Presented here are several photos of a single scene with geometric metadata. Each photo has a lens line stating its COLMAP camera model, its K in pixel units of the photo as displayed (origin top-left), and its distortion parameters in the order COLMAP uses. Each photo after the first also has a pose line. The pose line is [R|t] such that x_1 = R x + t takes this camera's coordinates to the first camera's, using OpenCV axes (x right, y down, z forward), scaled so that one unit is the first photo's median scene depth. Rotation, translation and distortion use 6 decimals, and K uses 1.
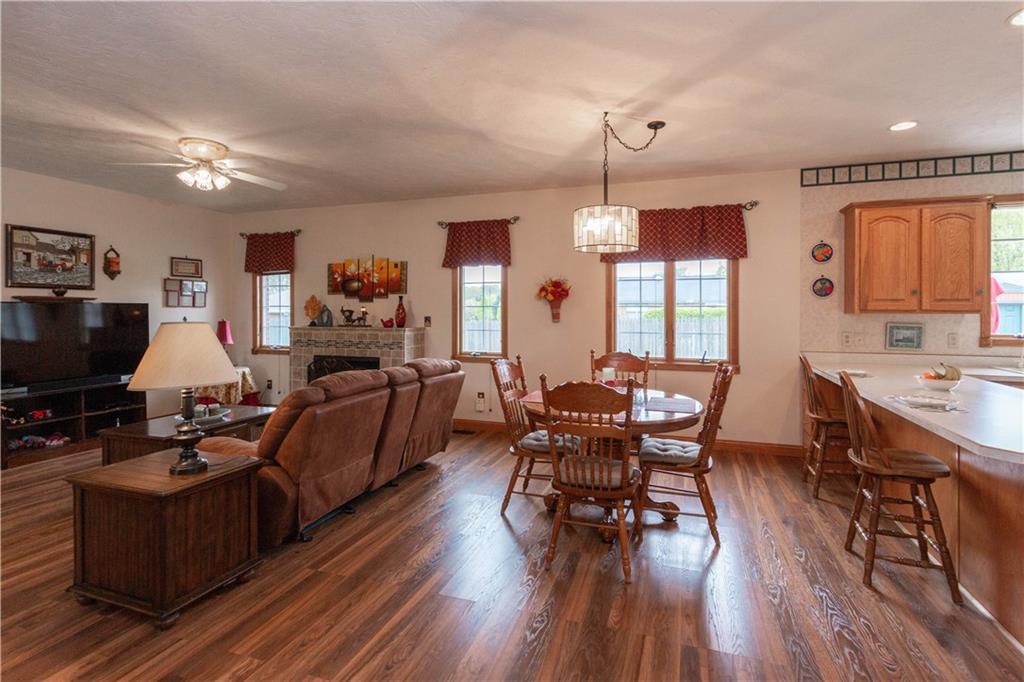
lens RADIAL K [[482.8, 0, 506.4], [0, 482.8, 263.7], [0, 0, 1]] dist [0.005060, -0.000683]
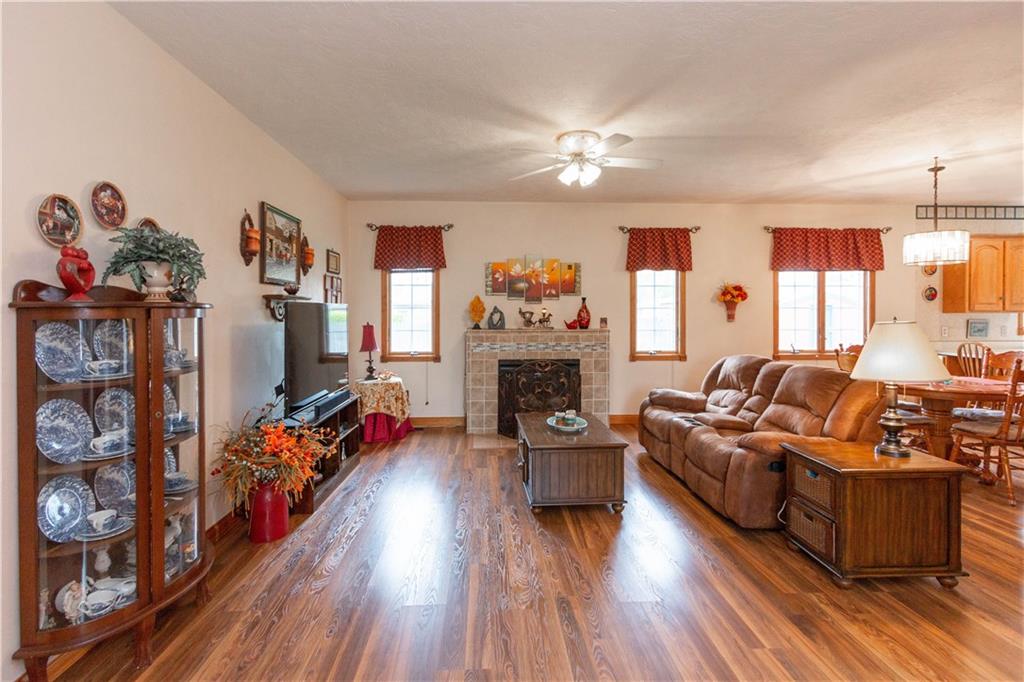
lens RADIAL K [[482.8, 0, 489.6], [0, 482.8, 262.7], [0, 0, 1]] dist [0.005060, -0.000683]
pose [[0.934395, 0.030678, 0.354915, -0.773032], [-0.031420, 0.999500, -0.003674, 0.004124], [-0.354850, -0.007719, 0.934891, 0.128870]]
